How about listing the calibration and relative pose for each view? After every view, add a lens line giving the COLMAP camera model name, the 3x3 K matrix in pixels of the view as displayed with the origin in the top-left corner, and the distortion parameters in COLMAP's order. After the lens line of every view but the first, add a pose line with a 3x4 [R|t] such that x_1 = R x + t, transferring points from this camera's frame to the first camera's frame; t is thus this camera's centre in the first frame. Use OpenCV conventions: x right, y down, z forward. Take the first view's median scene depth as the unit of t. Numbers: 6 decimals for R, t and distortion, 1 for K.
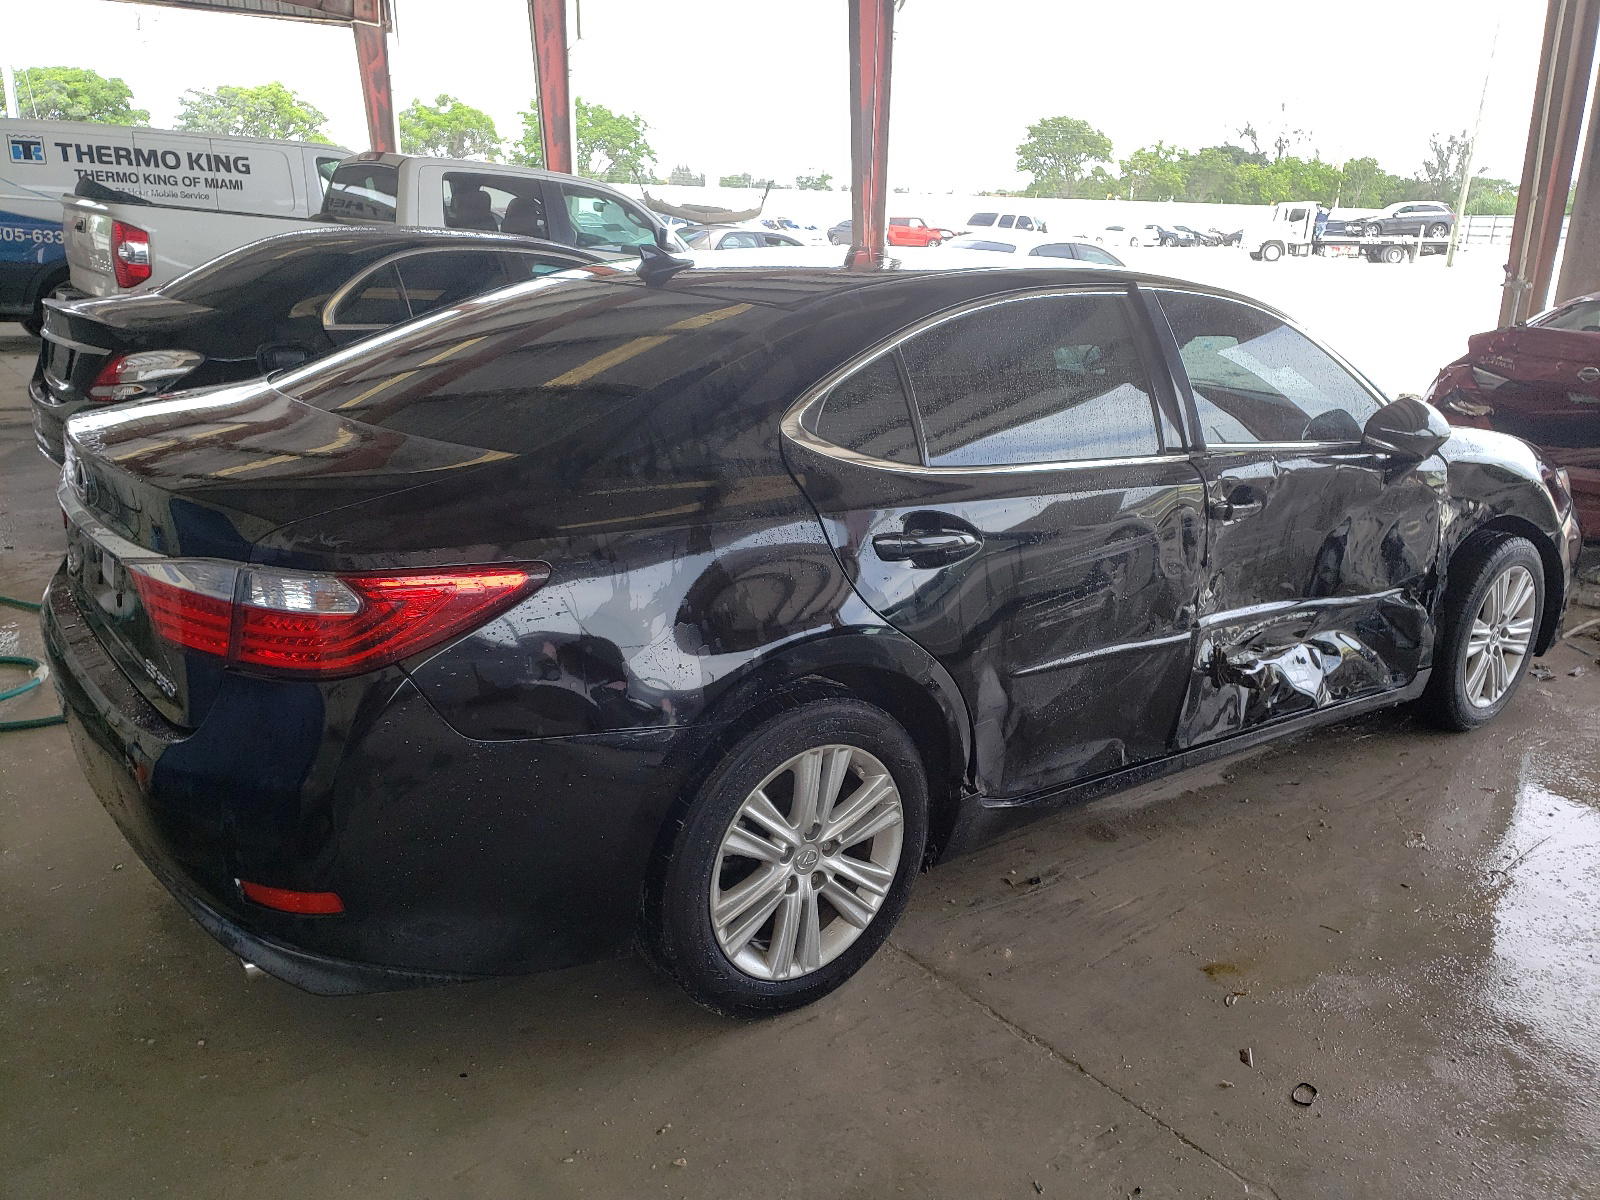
lens RADIAL K [[1179.2, 0, 800.0], [0, 1179.2, 600.0], [0, 0, 1]] dist [0.004968, 0.007734]
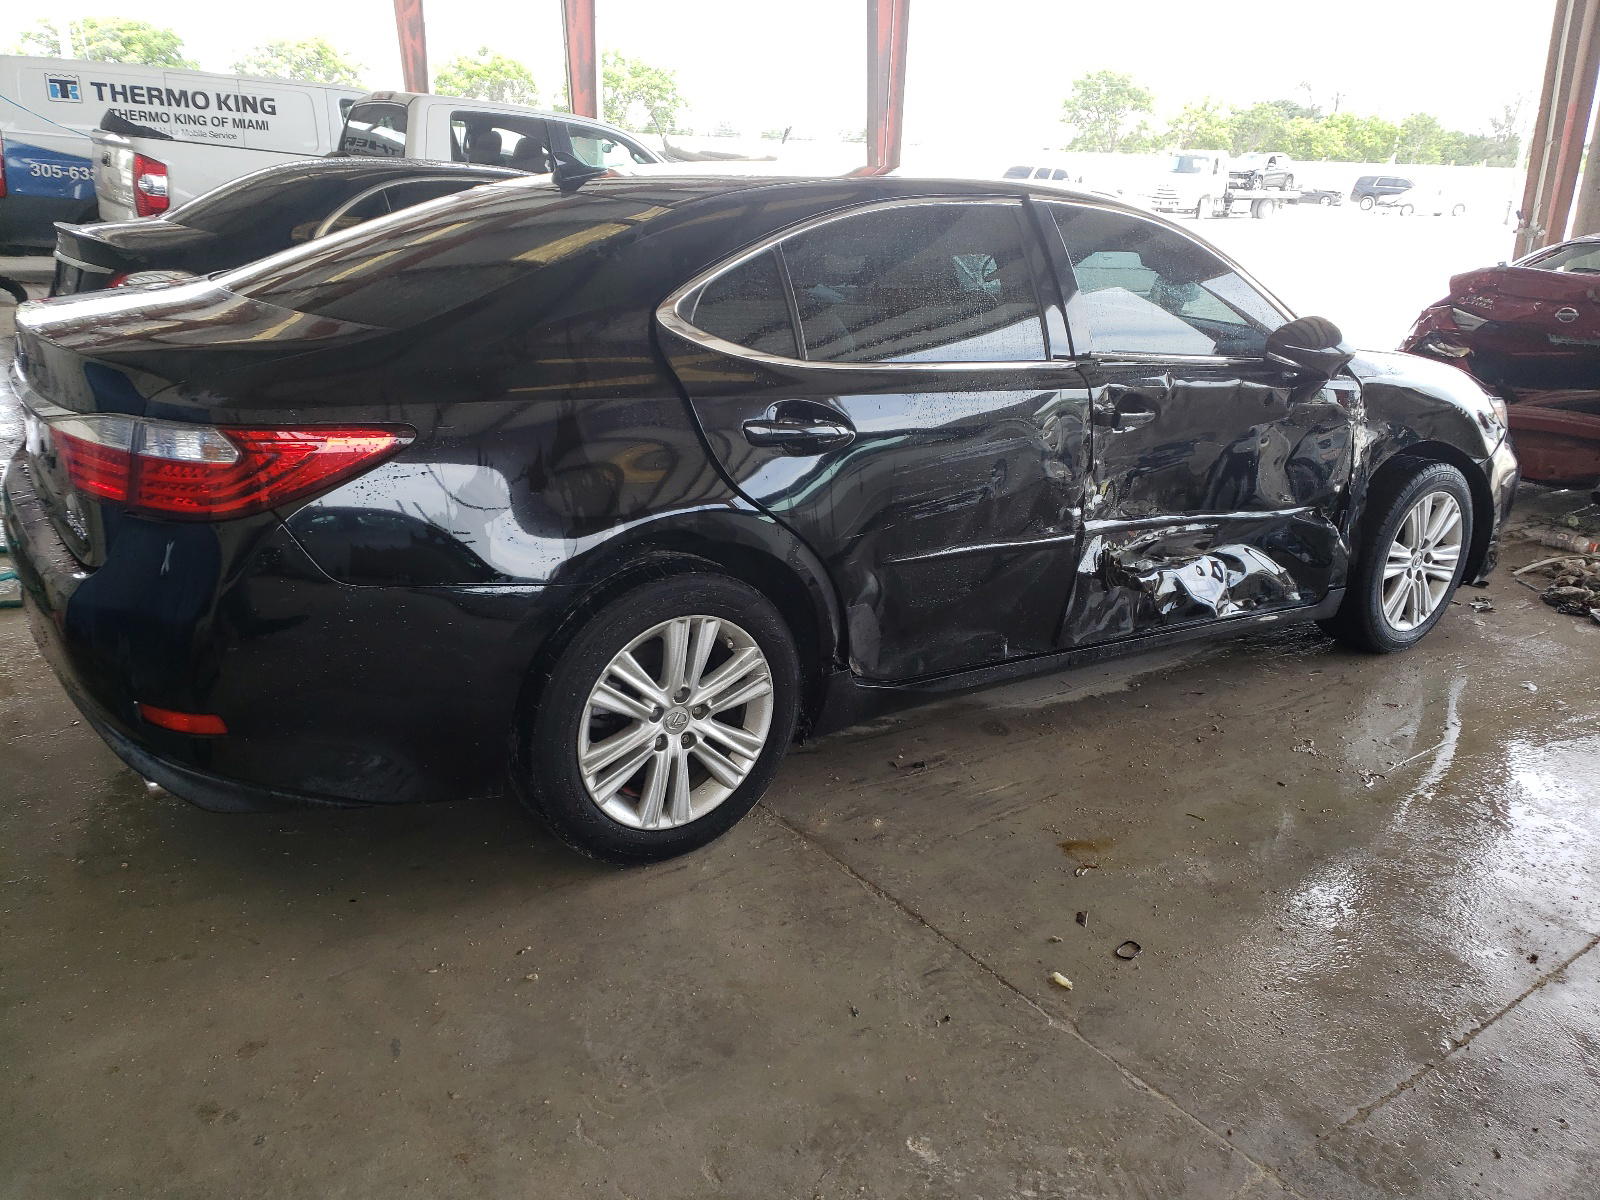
lens RADIAL K [[1182.5, 0, 800.0], [0, 1182.5, 600.0], [0, 0, 1]] dist [0.023609, -0.007395]
pose [[0.998335, 0.025166, -0.051896, 0.126528], [-0.023866, 0.999389, 0.025523, 0.057624], [0.052507, -0.024242, 0.998326, -0.056164]]
